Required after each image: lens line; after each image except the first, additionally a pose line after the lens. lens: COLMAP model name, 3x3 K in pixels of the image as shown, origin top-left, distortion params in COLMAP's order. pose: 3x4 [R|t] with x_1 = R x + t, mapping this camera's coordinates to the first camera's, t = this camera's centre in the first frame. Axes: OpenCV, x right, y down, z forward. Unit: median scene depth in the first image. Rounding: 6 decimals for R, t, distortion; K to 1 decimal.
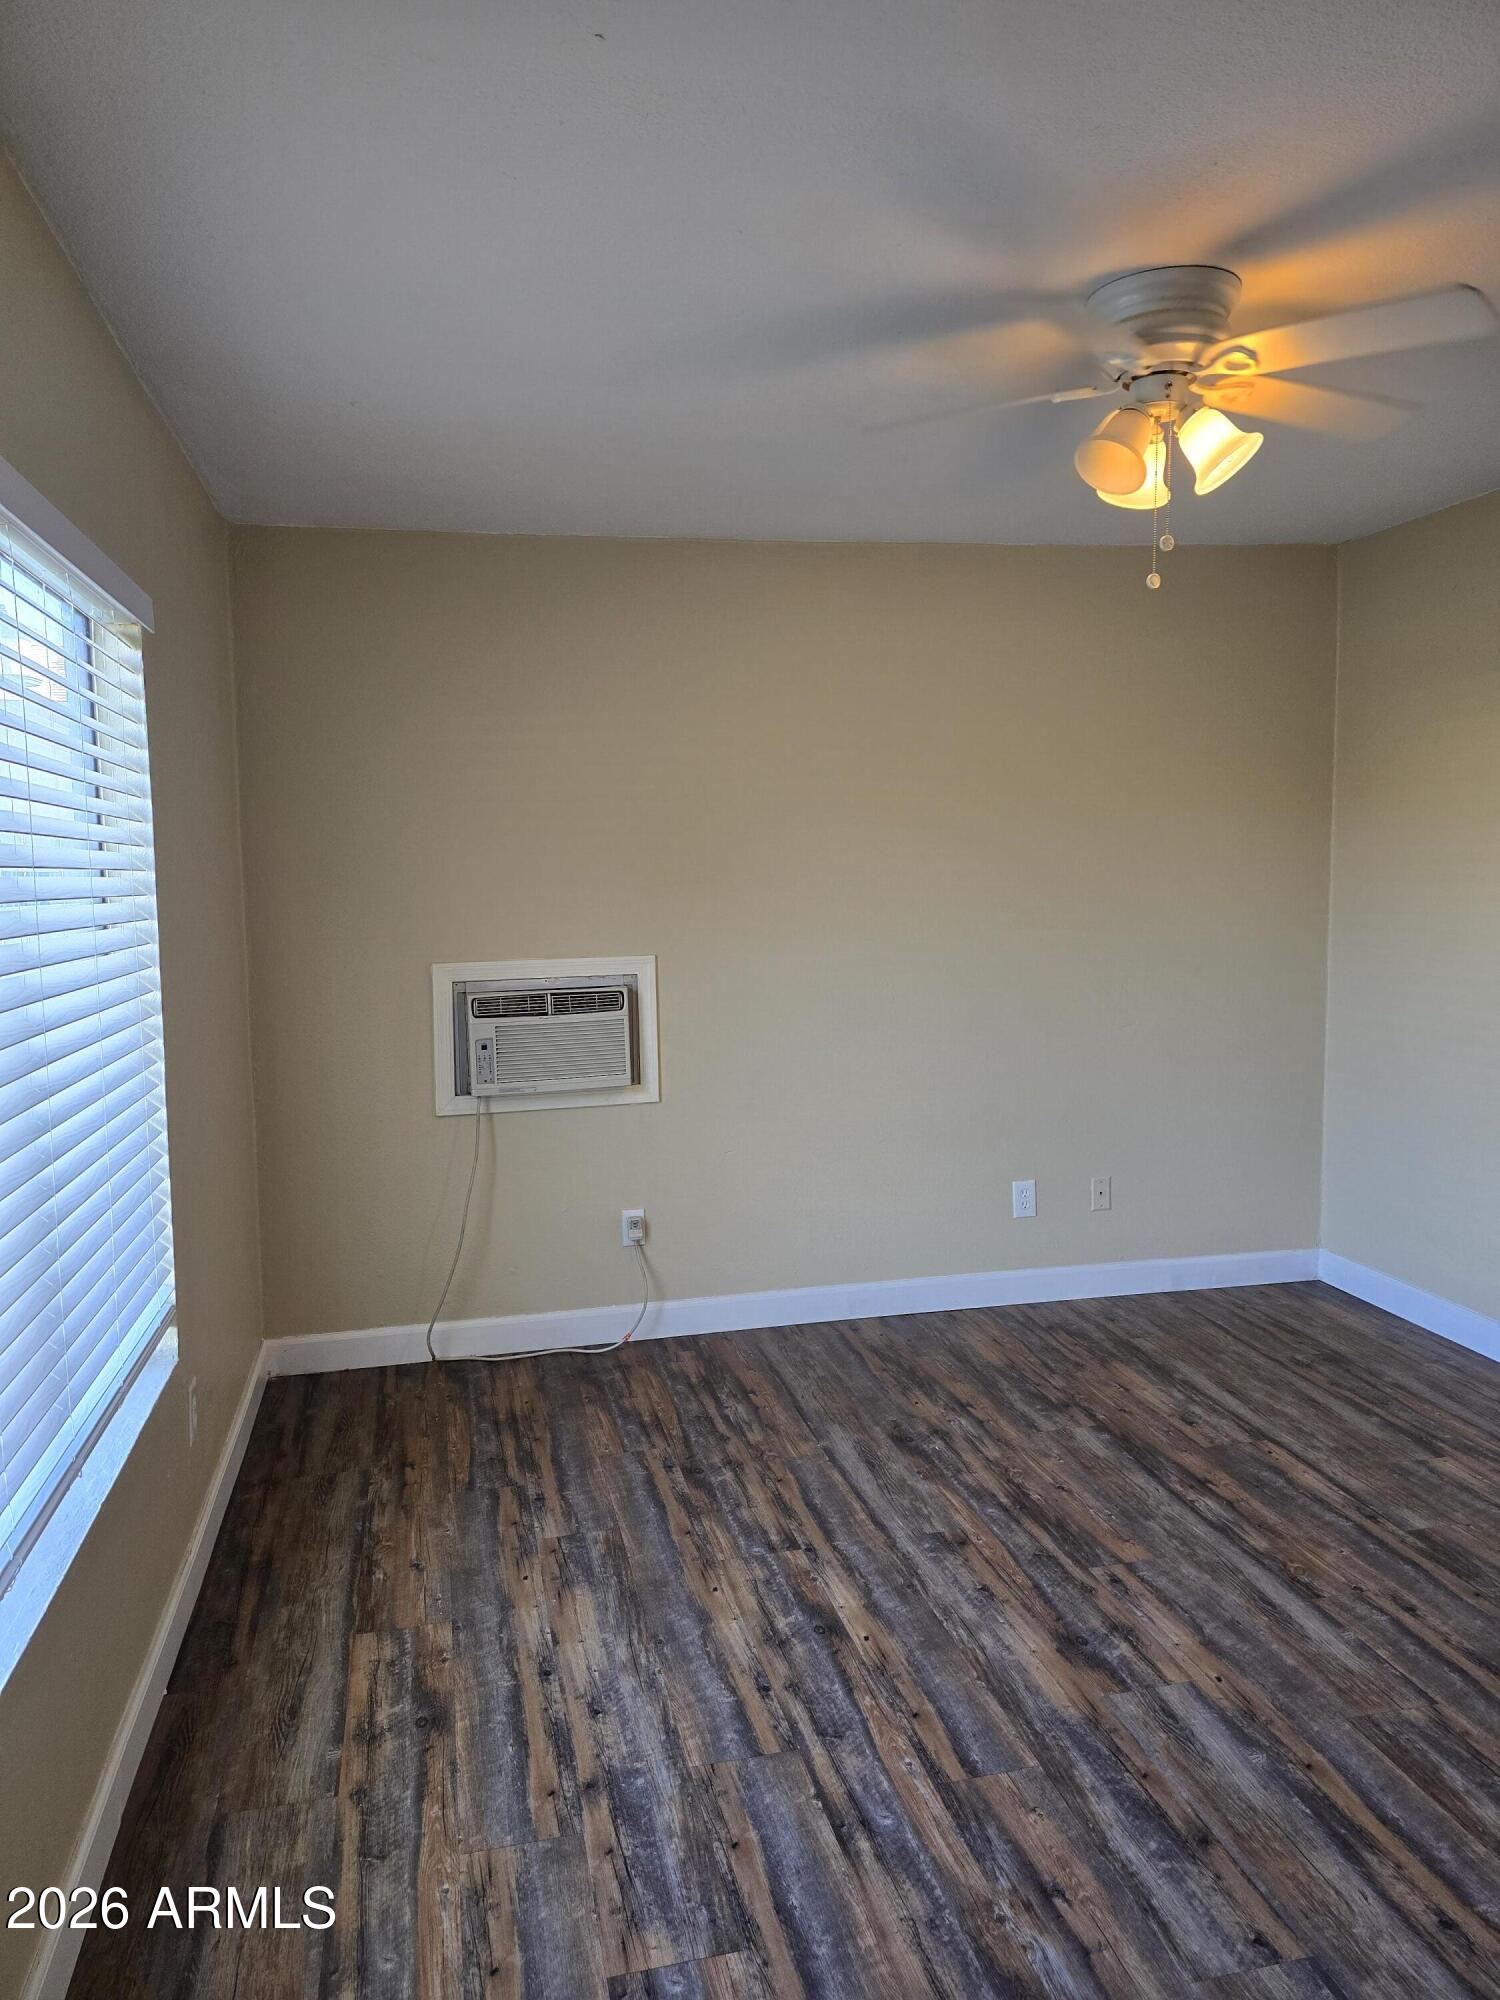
lens RADIAL K [[1354.7, 0, 750.0], [0, 1354.7, 1000.0], [0, 0, 1]] dist [0.000928, -0.020727]
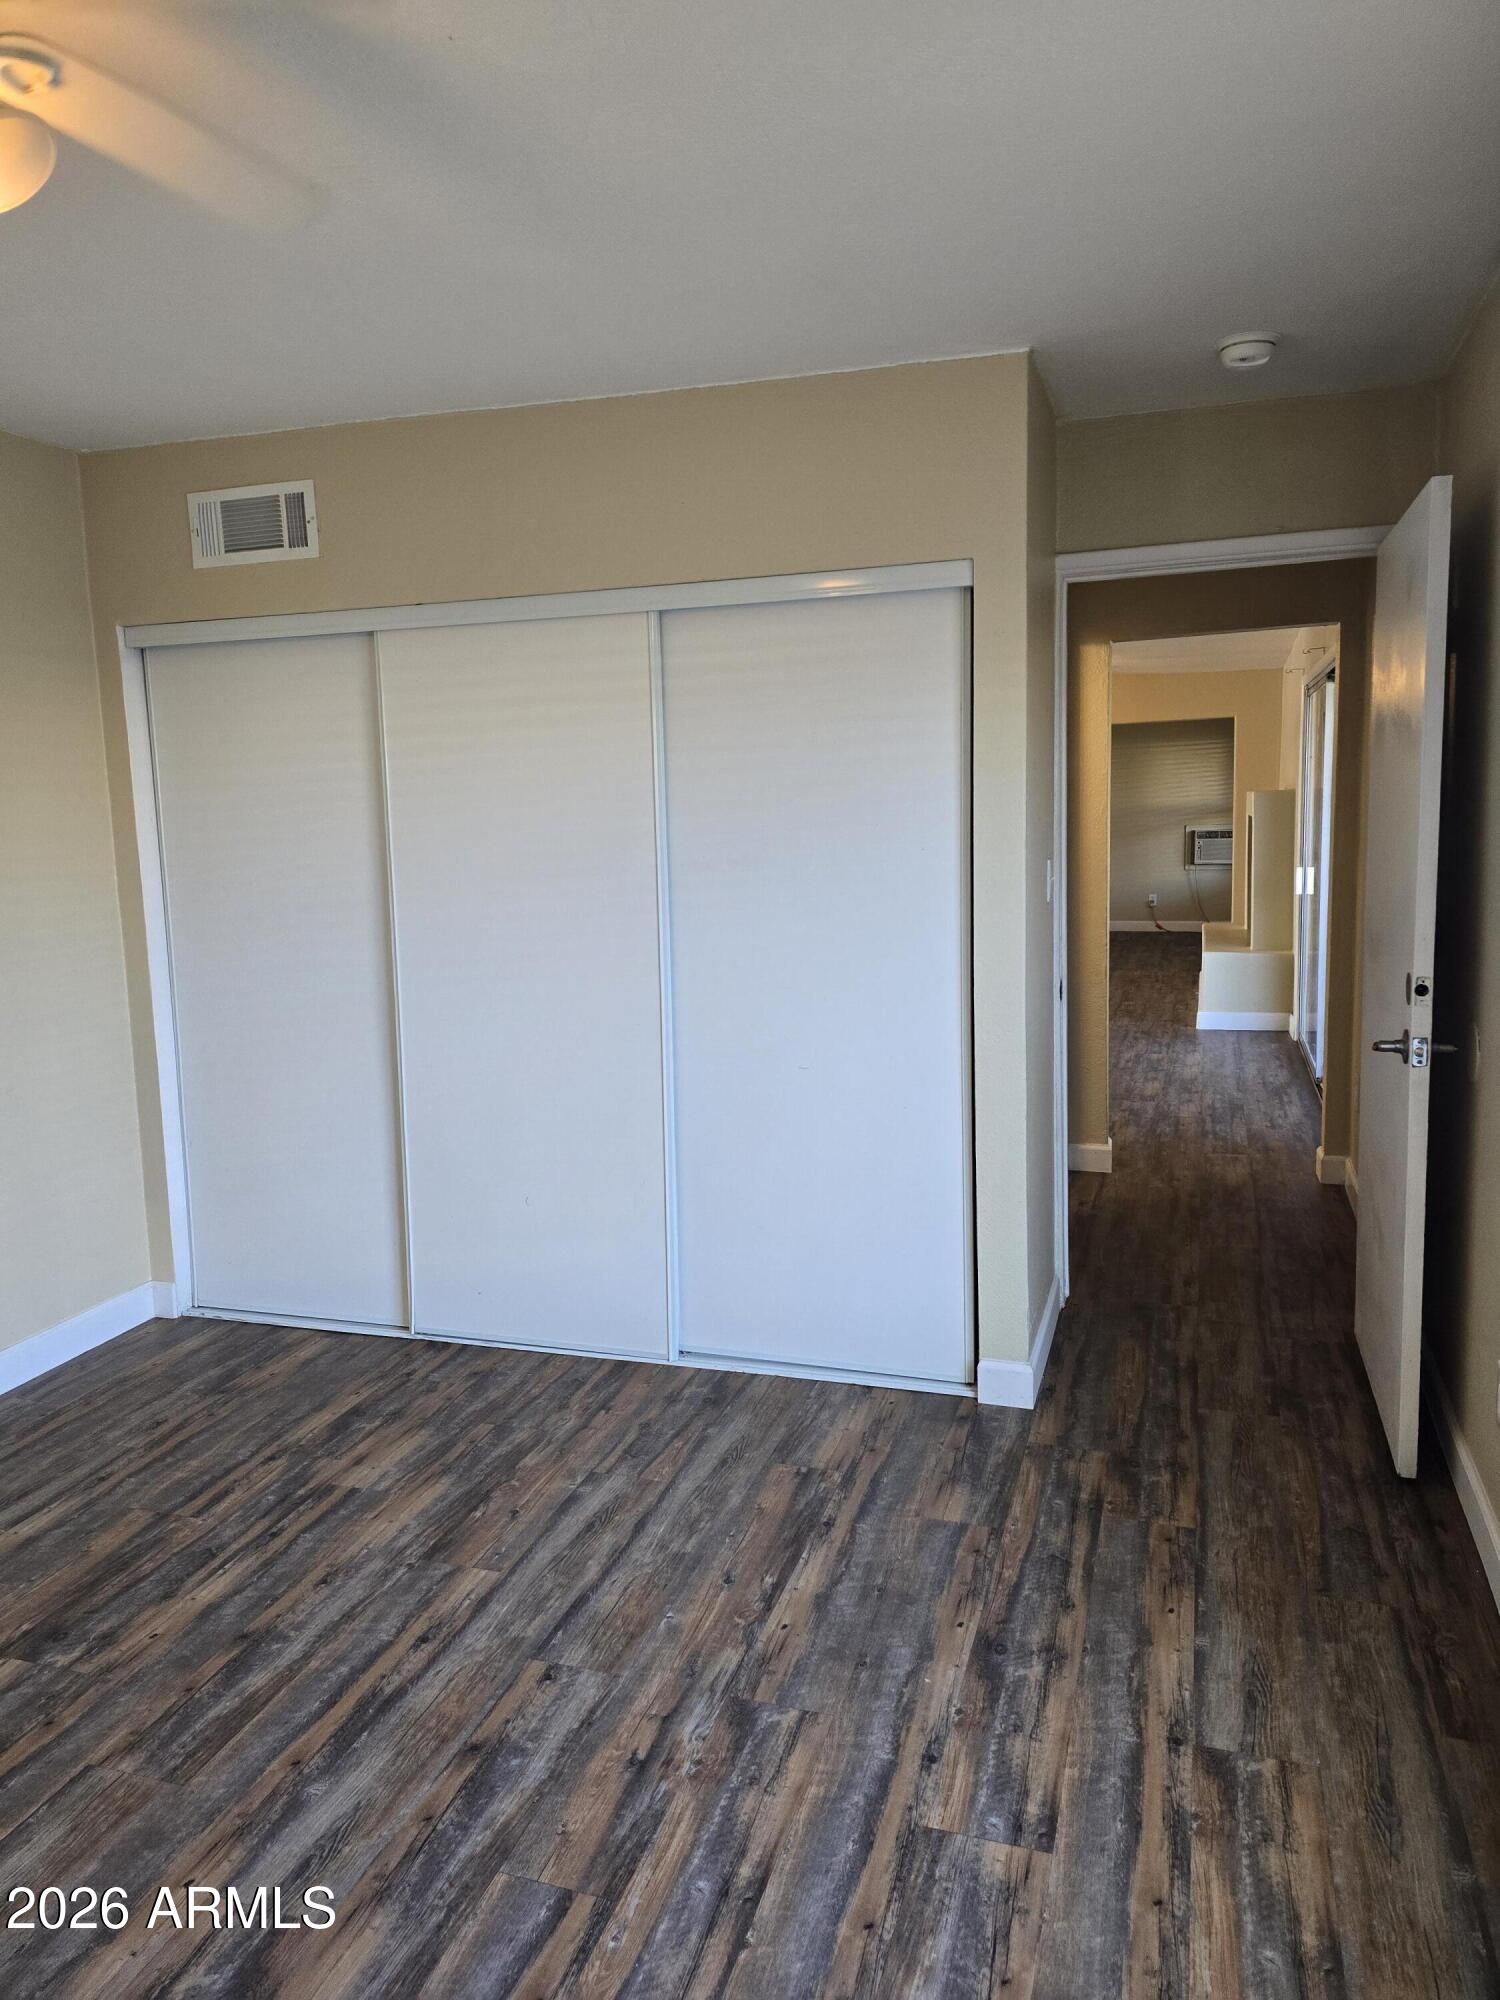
lens RADIAL K [[1354.7, 0, 750.0], [0, 1354.7, 1000.0], [0, 0, 1]] dist [0.000928, -0.020727]
pose [[-0.853390, -0.032887, 0.520235, -0.395568], [0.094546, 0.971689, 0.216520, -0.164798], [-0.512628, 0.233962, -0.826120, 1.679240]]
